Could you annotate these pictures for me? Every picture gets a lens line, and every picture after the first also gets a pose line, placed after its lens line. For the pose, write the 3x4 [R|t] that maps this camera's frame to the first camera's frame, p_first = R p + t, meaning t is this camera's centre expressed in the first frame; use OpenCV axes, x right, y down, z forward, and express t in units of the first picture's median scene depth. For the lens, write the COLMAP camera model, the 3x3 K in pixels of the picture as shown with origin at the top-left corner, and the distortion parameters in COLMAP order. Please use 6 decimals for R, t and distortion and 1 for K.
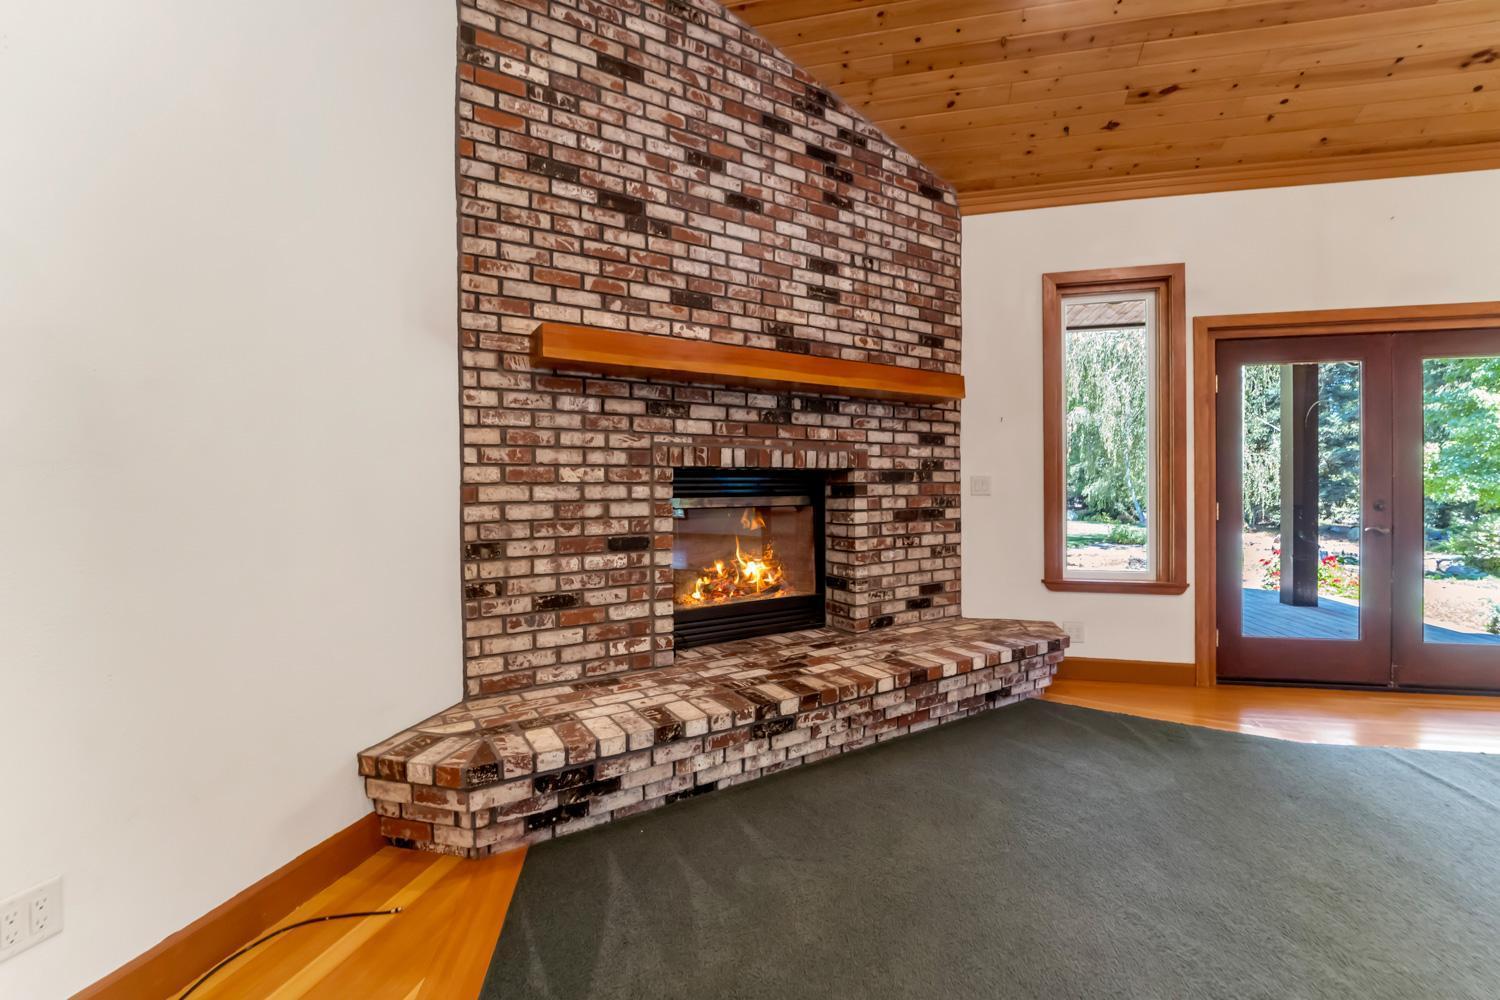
lens RADIAL K [[639.8, 0, 735.0], [0, 639.8, 501.1], [0, 0, 1]] dist [-0.019632, -0.000547]
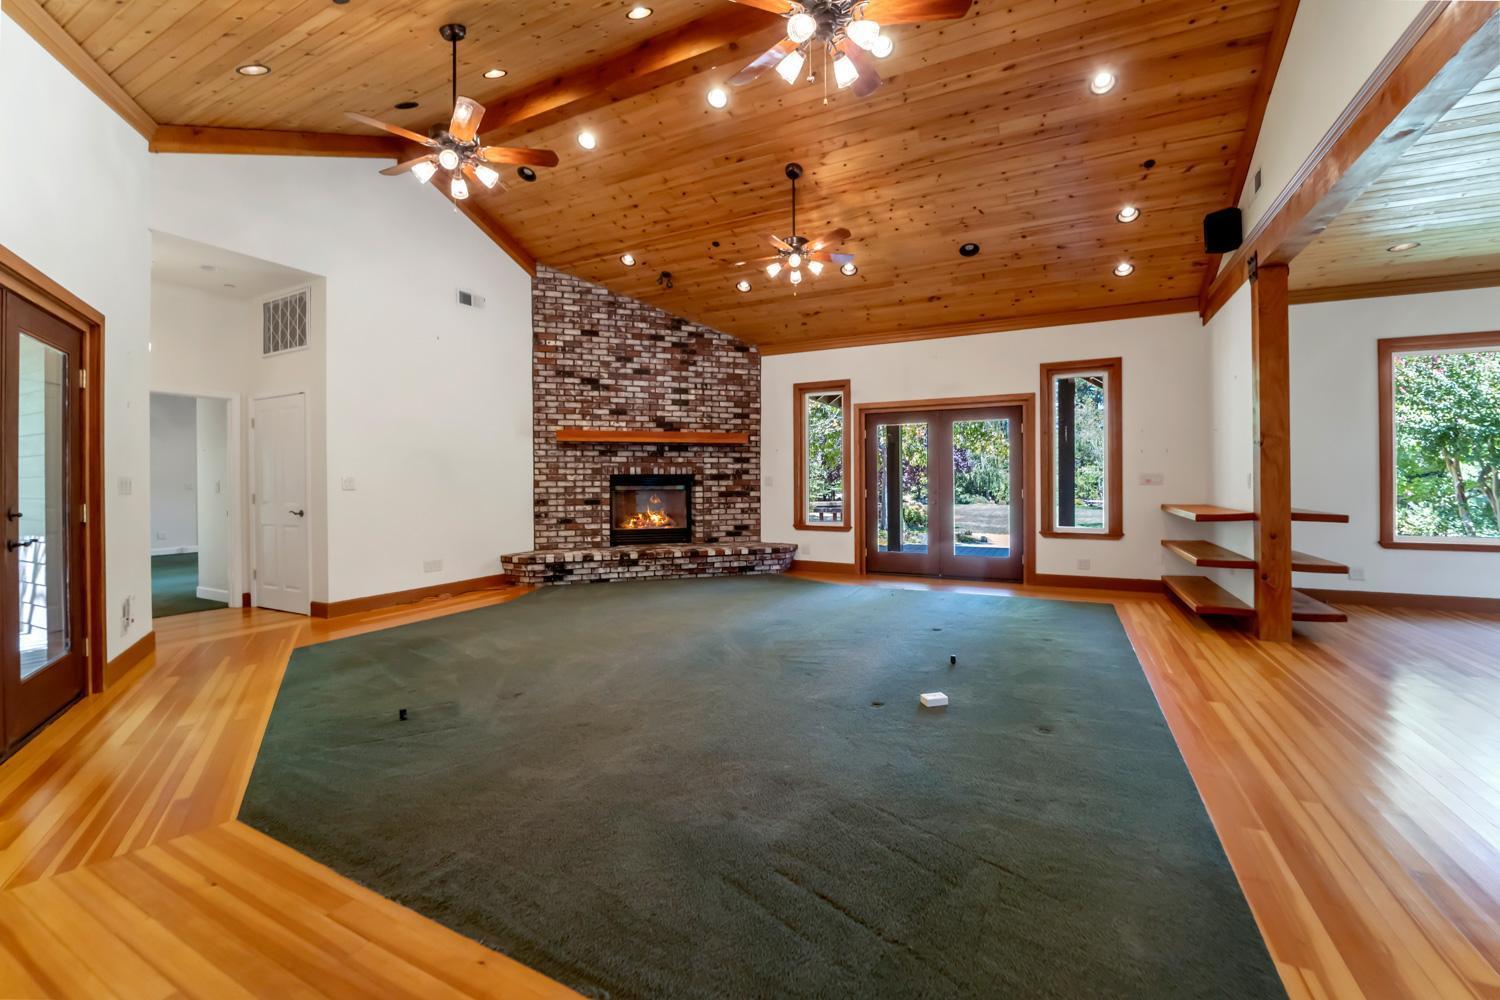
lens RADIAL K [[639.8, 0, 754.0], [0, 639.8, 488.9], [0, 0, 1]] dist [-0.019632, -0.000547]
pose [[0.978366, 0.005596, -0.206804, 1.041502], [-0.006427, 0.999974, -0.003349, 0.012937], [0.206780, 0.004606, 0.978377, -1.501744]]
